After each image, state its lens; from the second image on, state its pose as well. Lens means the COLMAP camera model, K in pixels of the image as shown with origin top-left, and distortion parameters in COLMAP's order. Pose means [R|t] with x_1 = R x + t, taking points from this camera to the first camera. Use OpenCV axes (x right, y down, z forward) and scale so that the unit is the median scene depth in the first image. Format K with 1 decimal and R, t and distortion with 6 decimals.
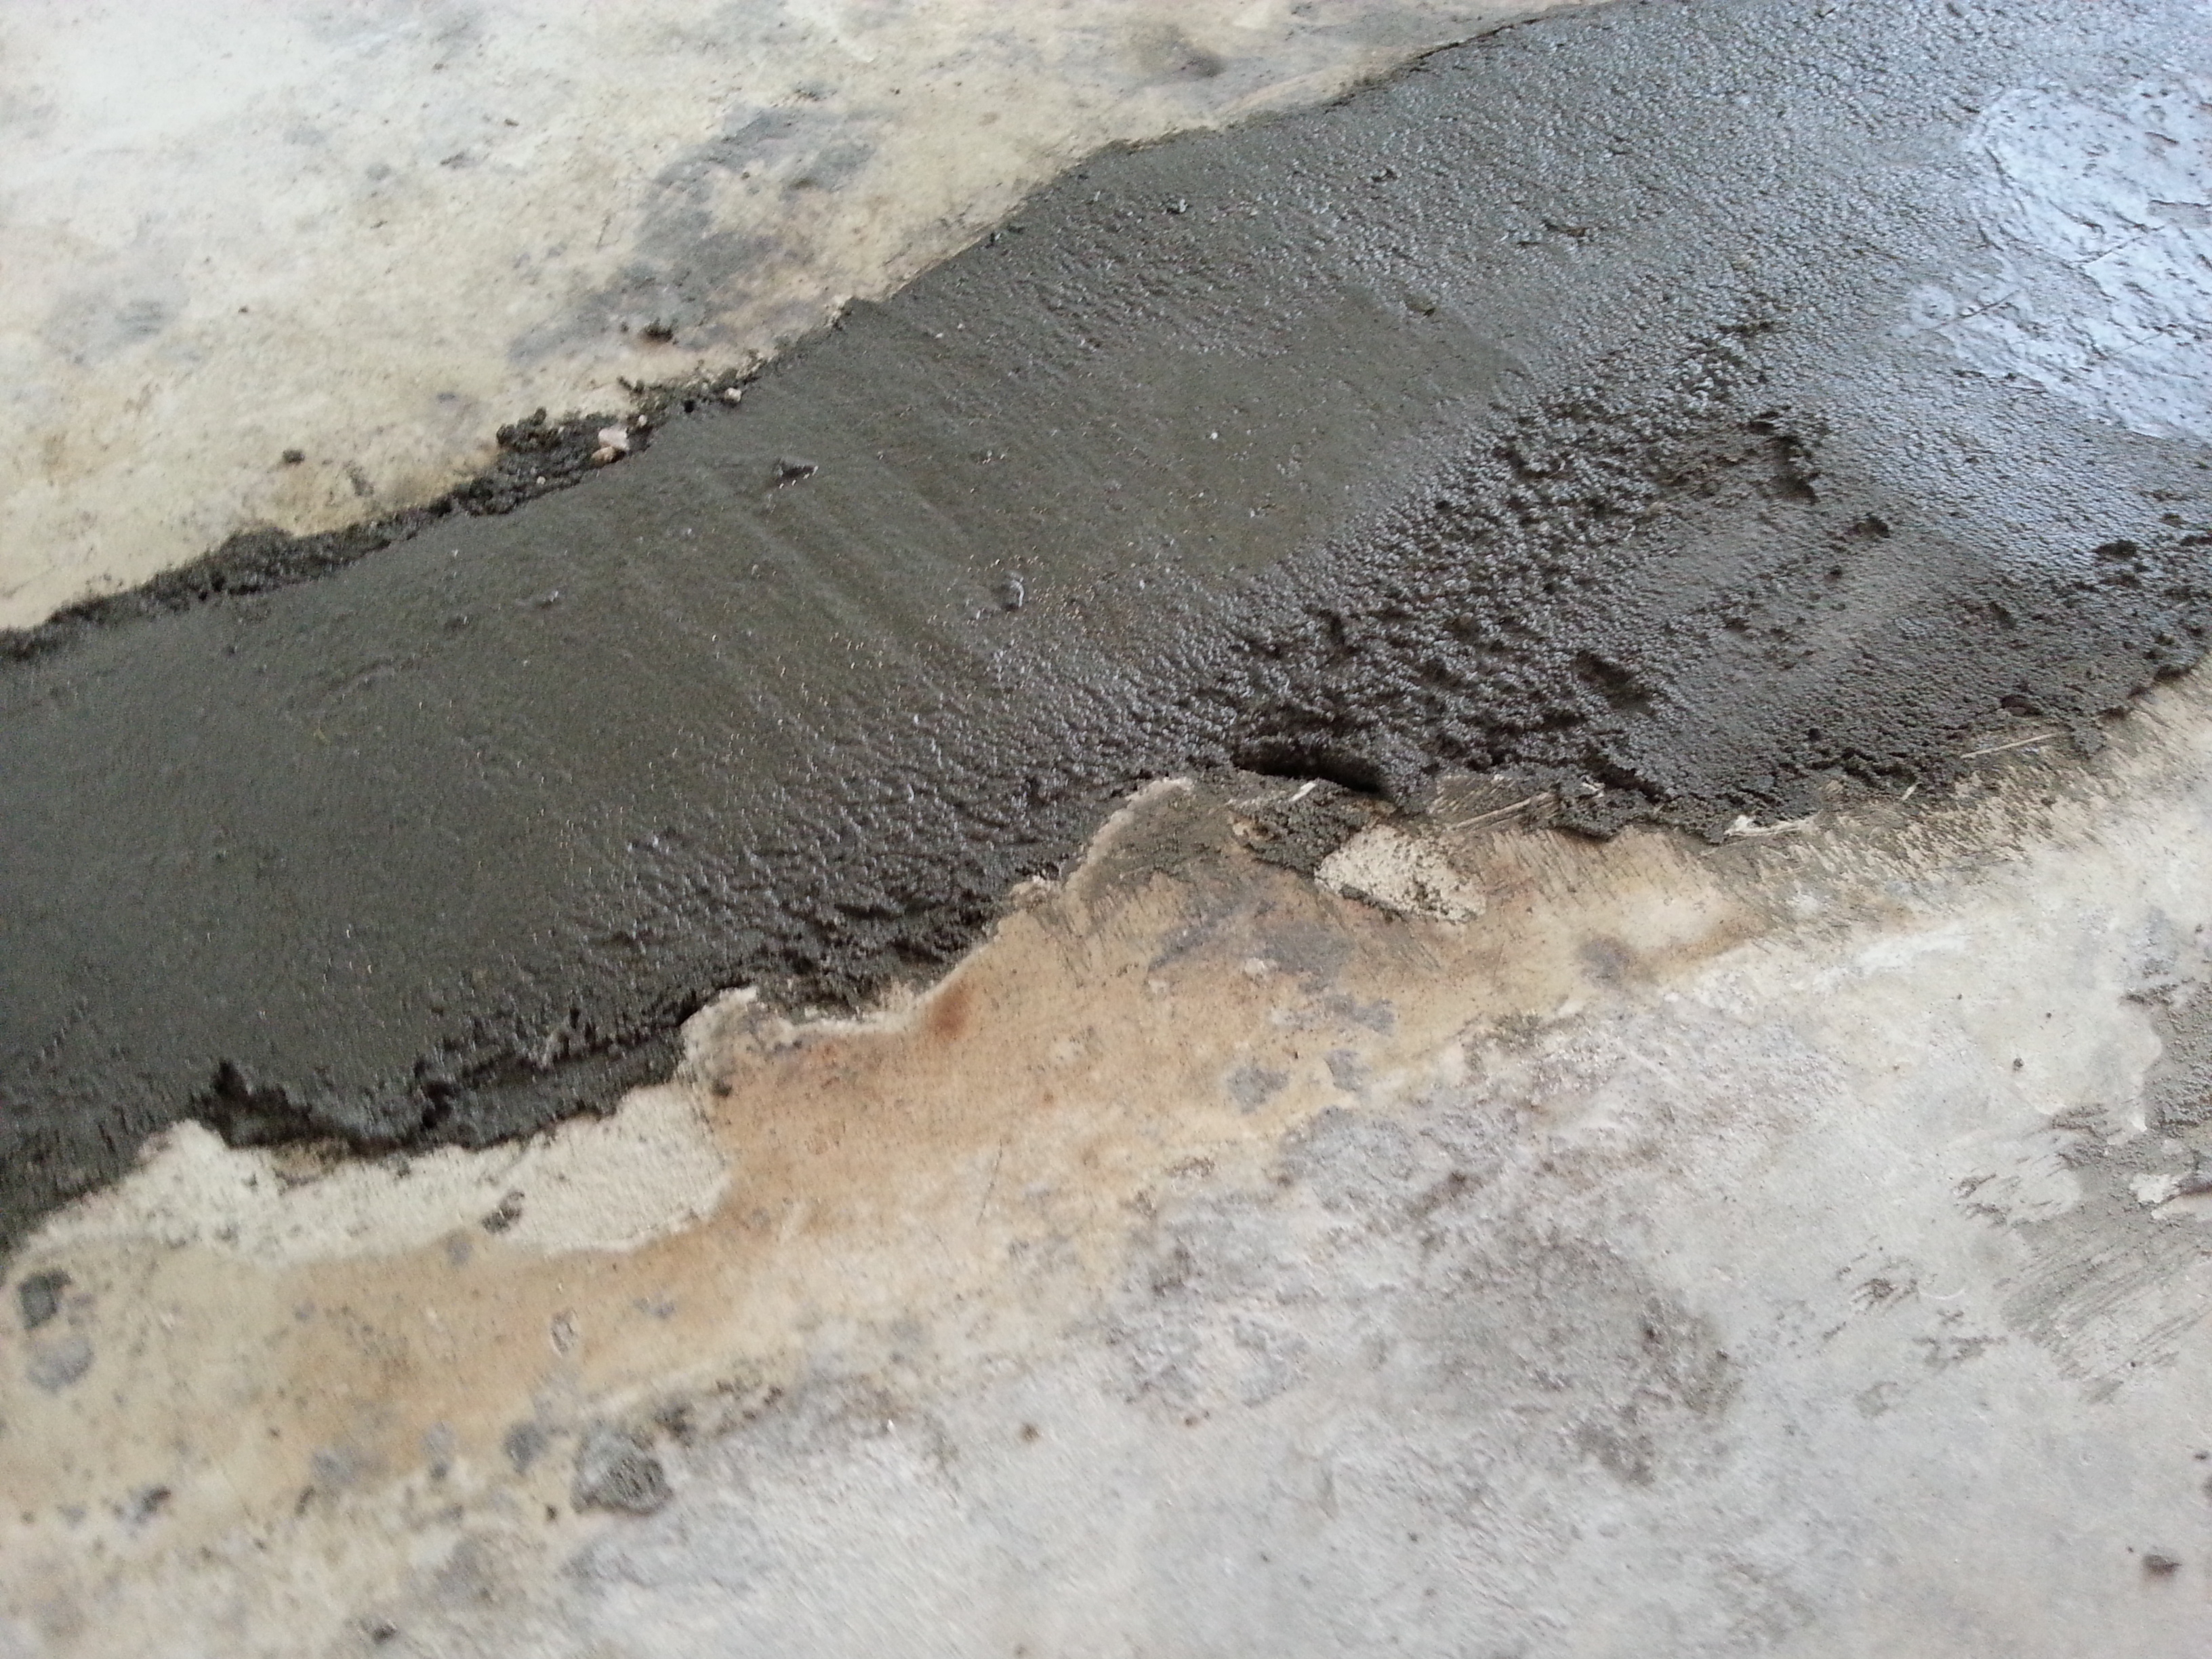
lens RADIAL K [[1805.0, 0, 1093.4], [0, 1805.0, 845.0], [0, 0, 1]] dist [0.018161, -0.056746]
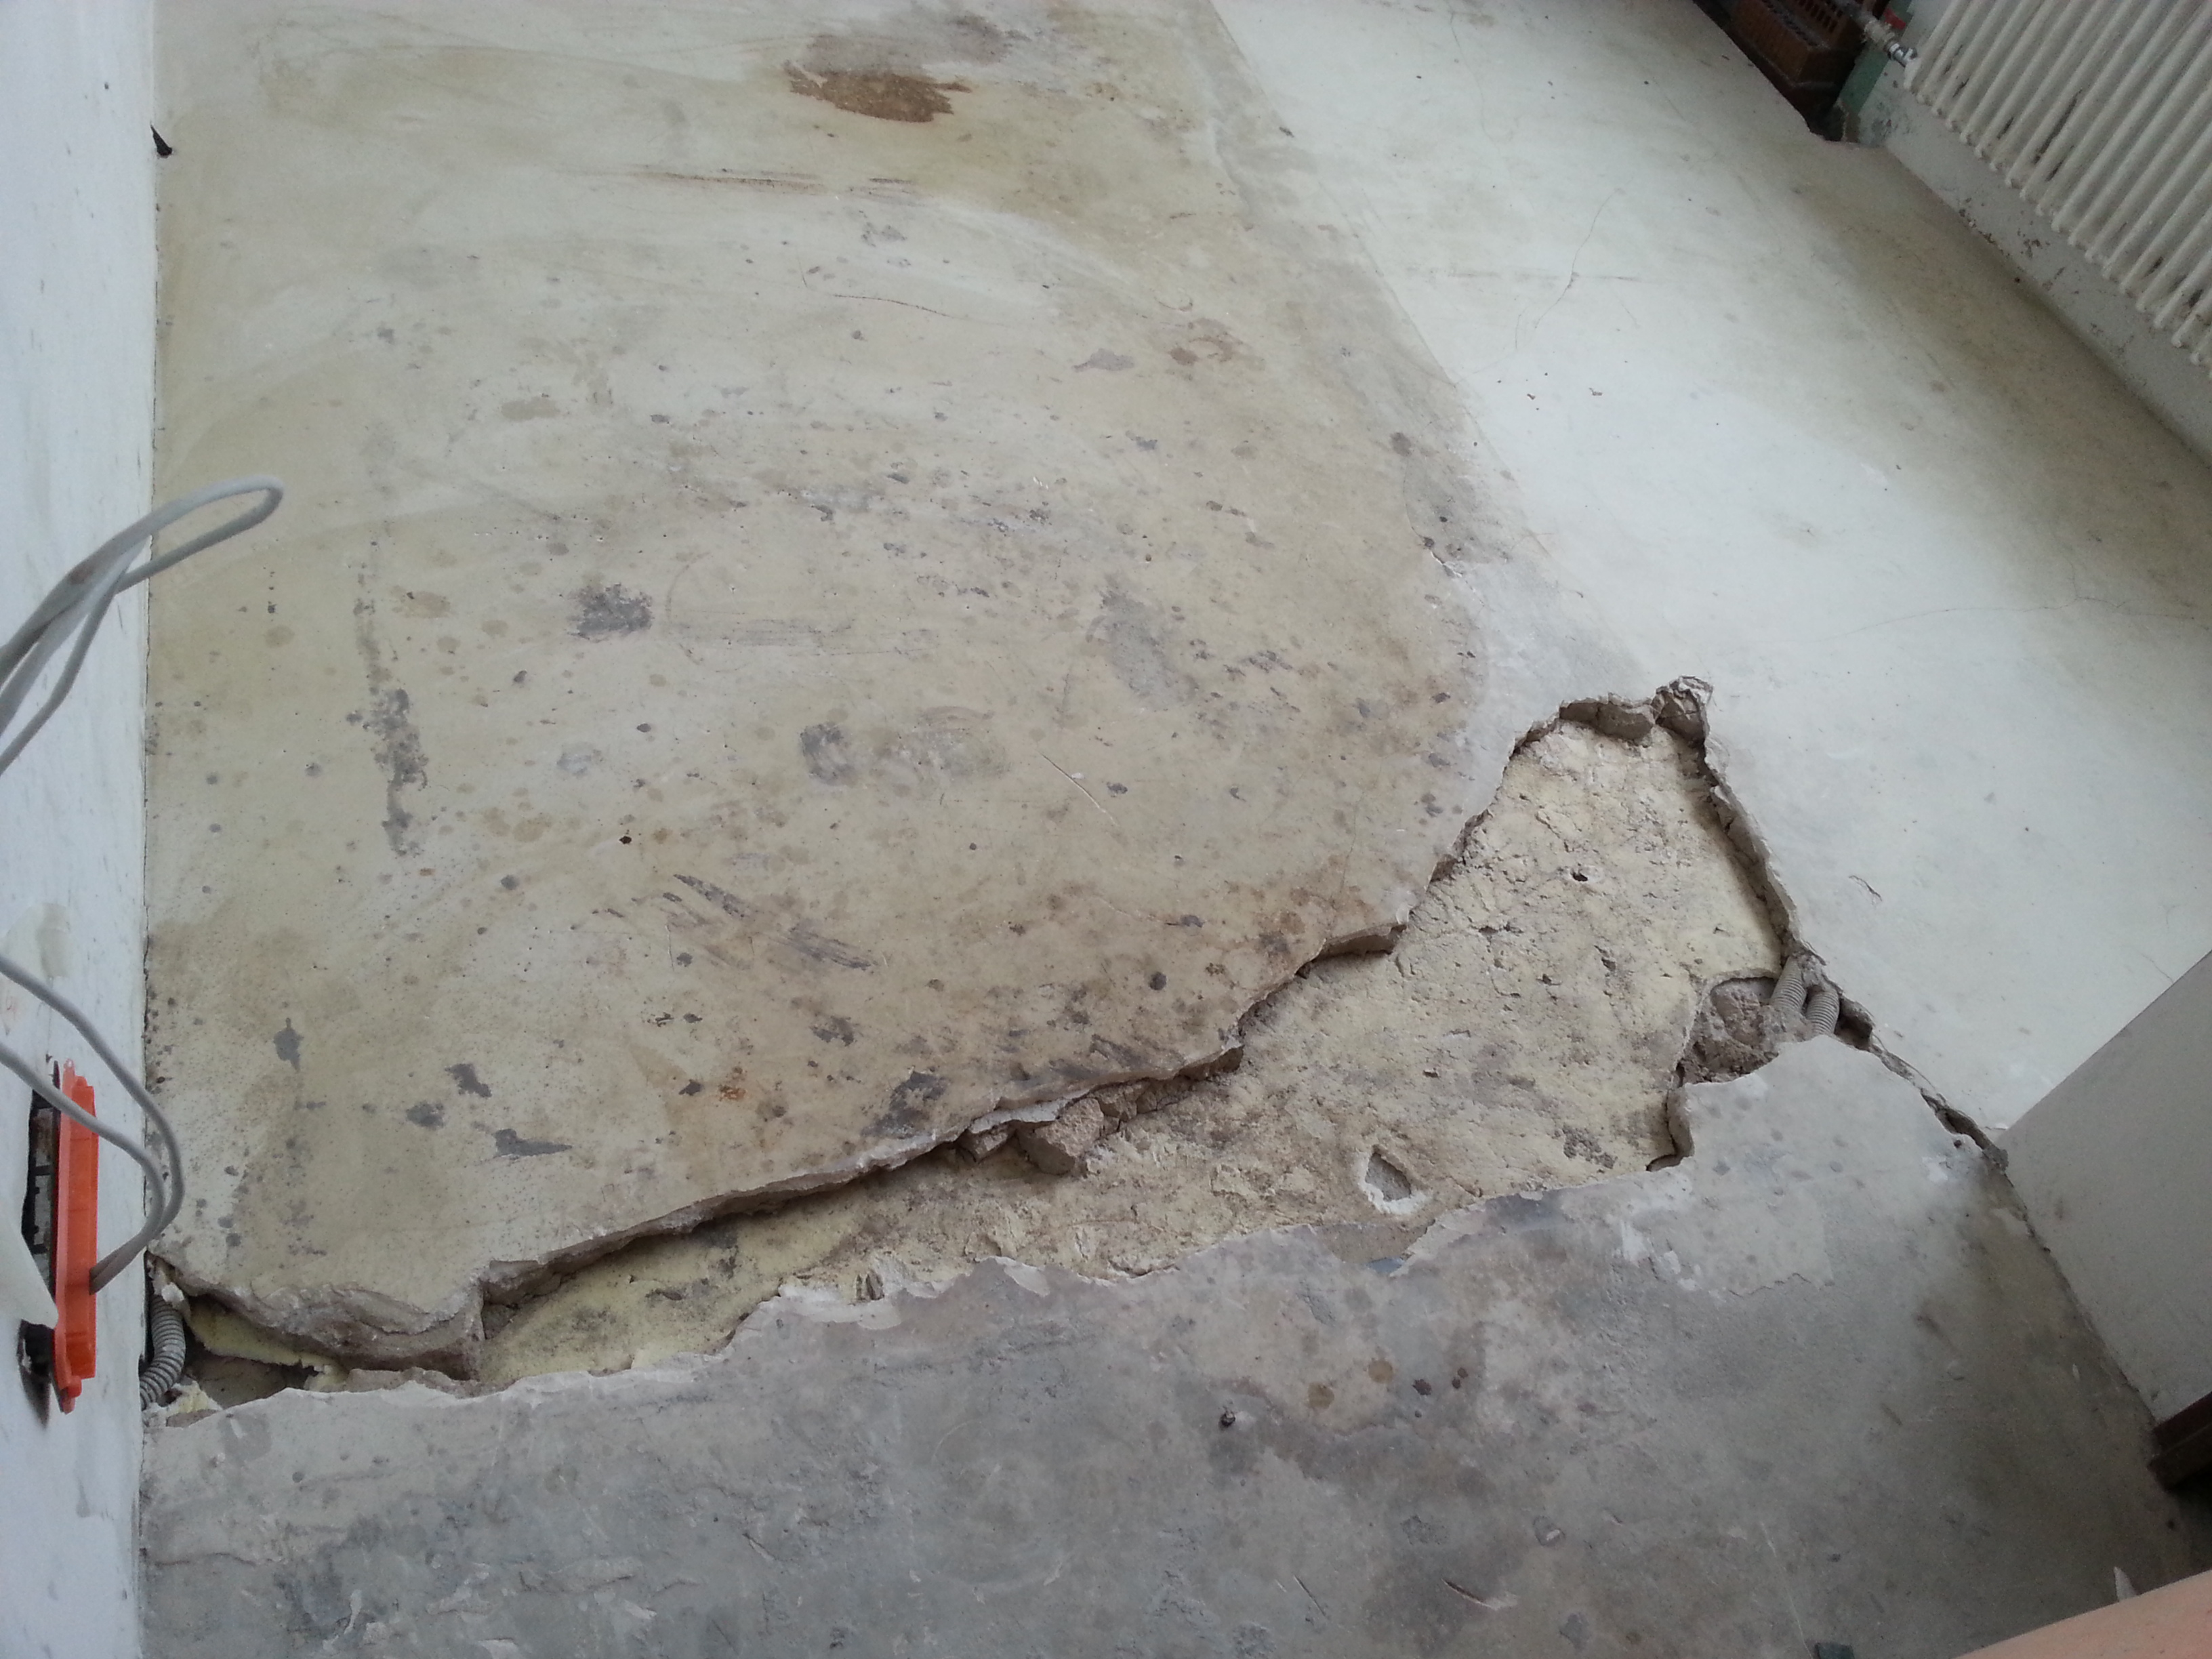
lens RADIAL K [[1805.0, 0, 1101.2], [0, 1805.0, 819.3], [0, 0, 1]] dist [0.018161, -0.056746]
pose [[0.976230, 0.186433, 0.110538, -0.447083], [-0.157038, 0.959930, -0.232107, -0.088749], [-0.149381, 0.209231, 0.966389, -4.172800]]
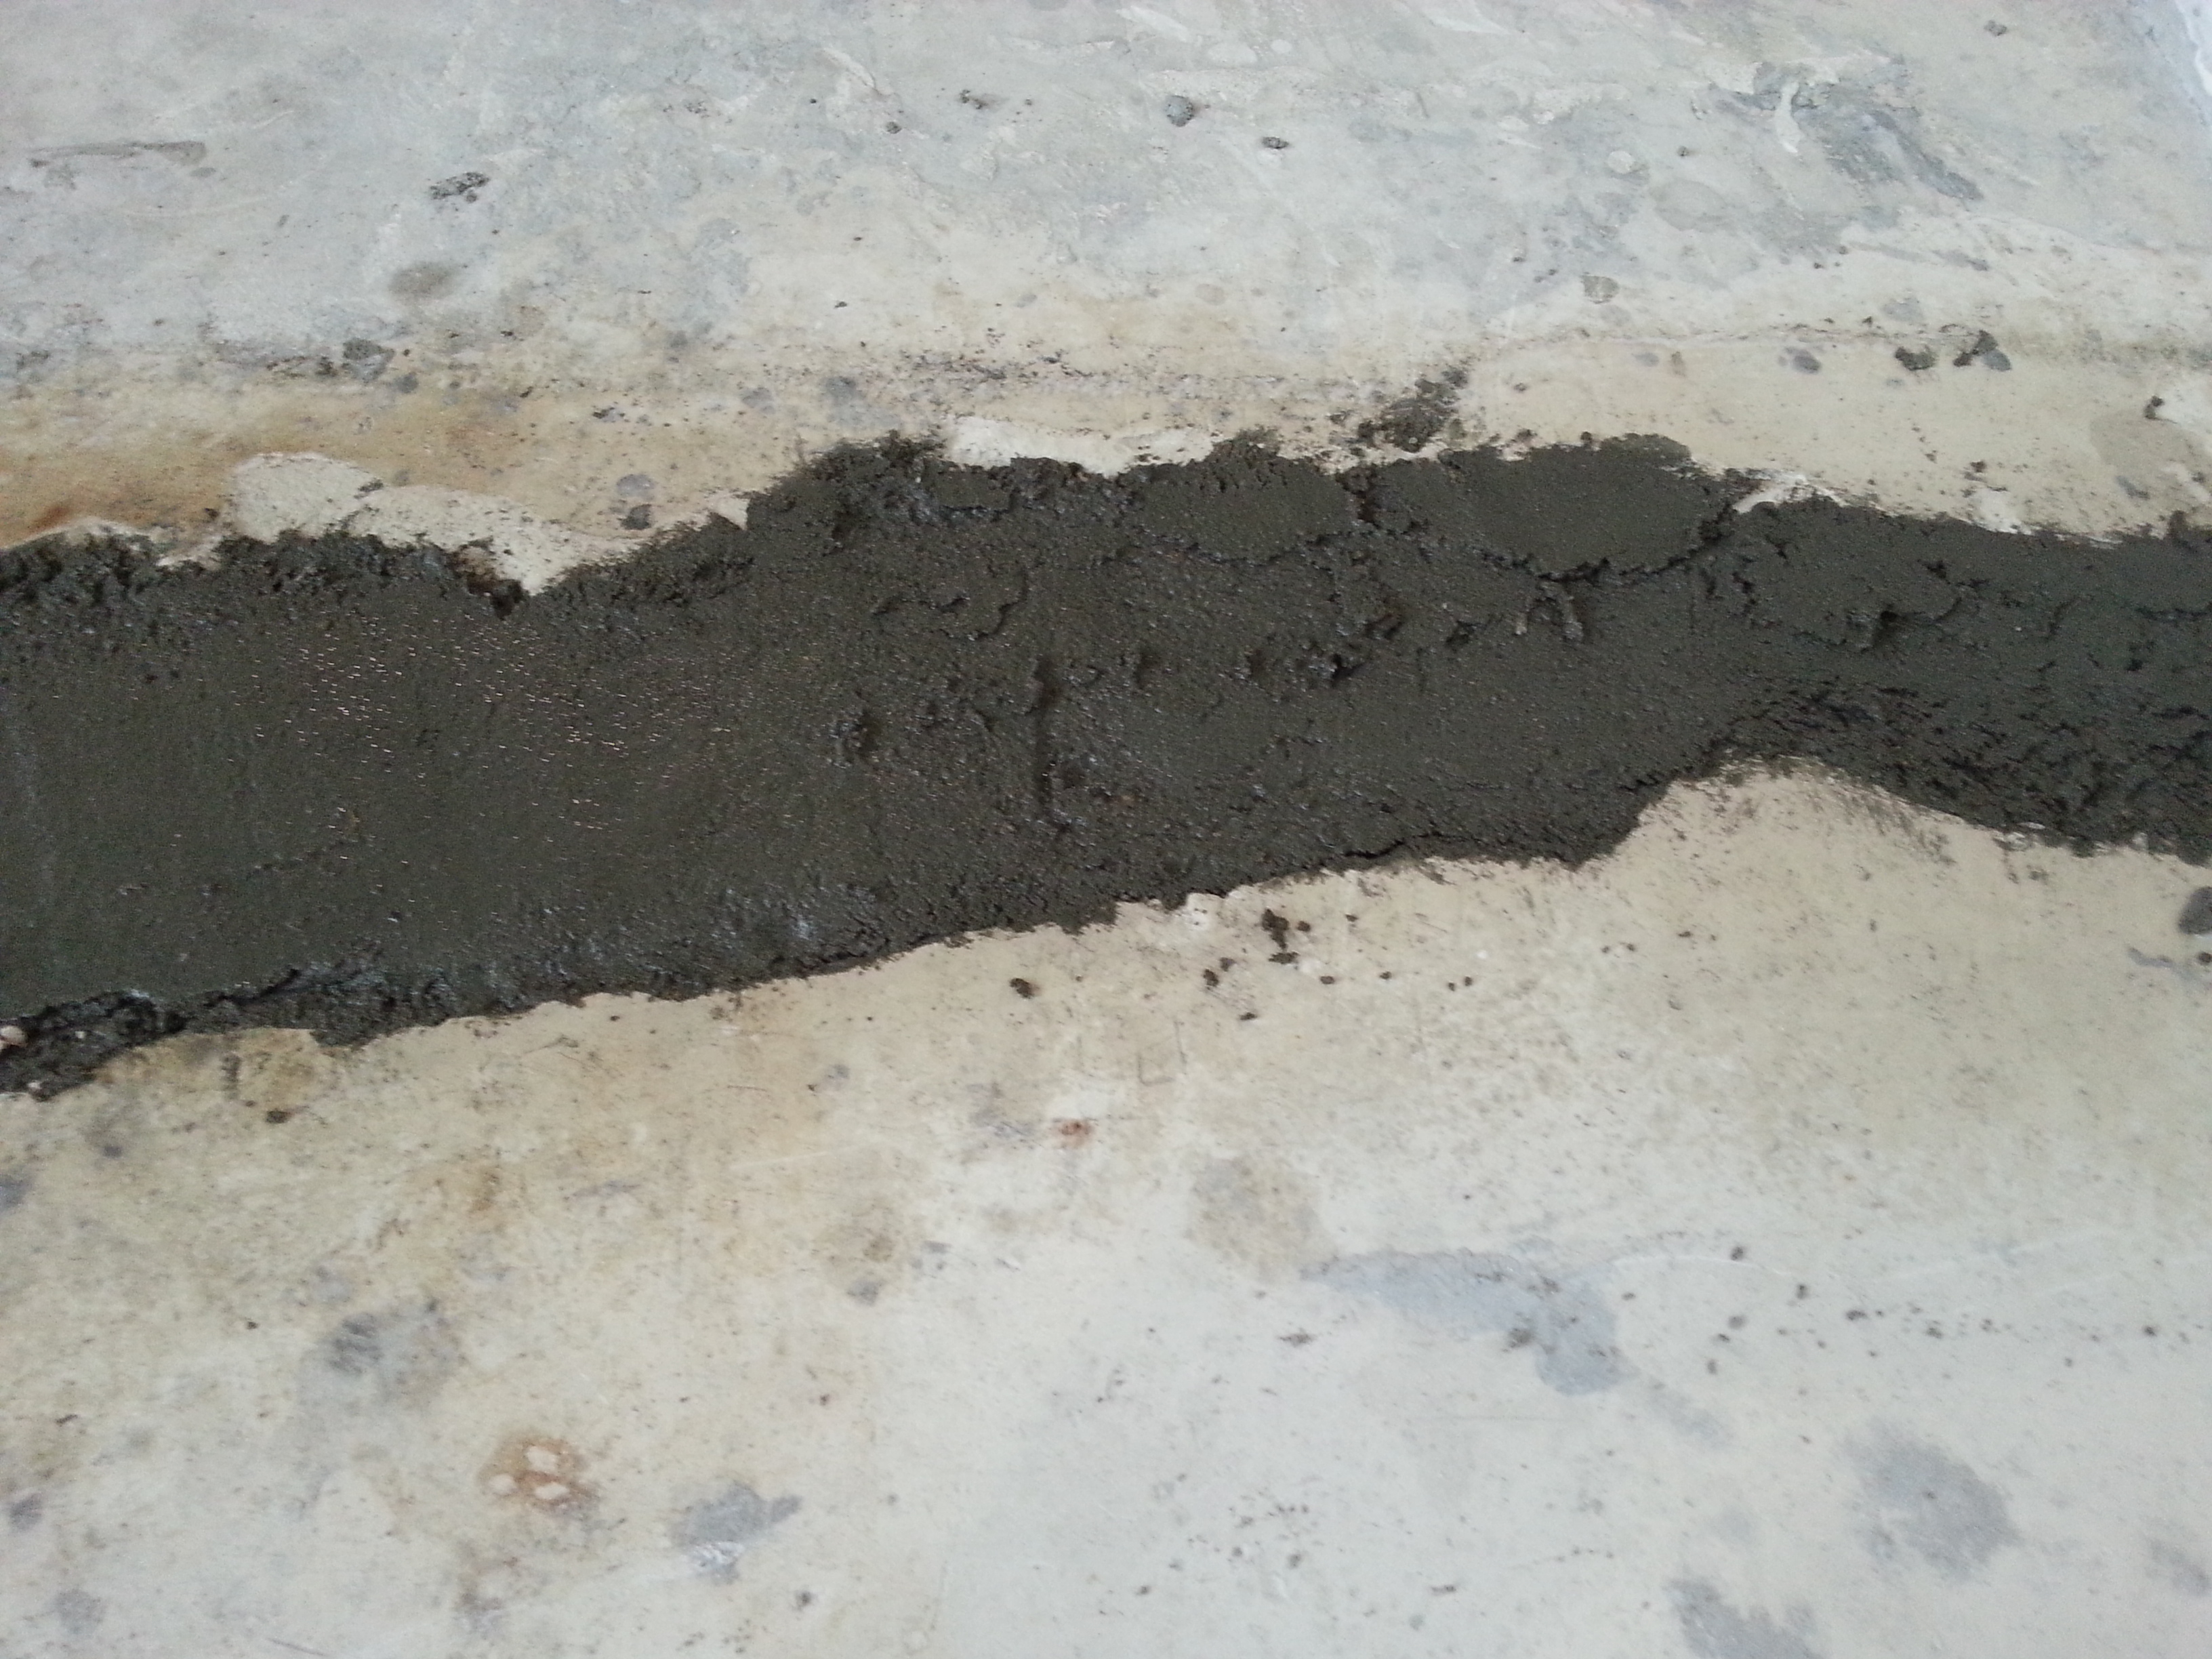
lens RADIAL K [[1805.0, 0, 1115.9], [0, 1805.0, 819.6], [0, 0, 1]] dist [0.018161, -0.056746]
pose [[-0.949231, -0.299548, 0.096083, -1.065587], [0.224456, -0.430919, 0.874030, -1.053952], [-0.220410, 0.851223, 0.476277, 0.291025]]
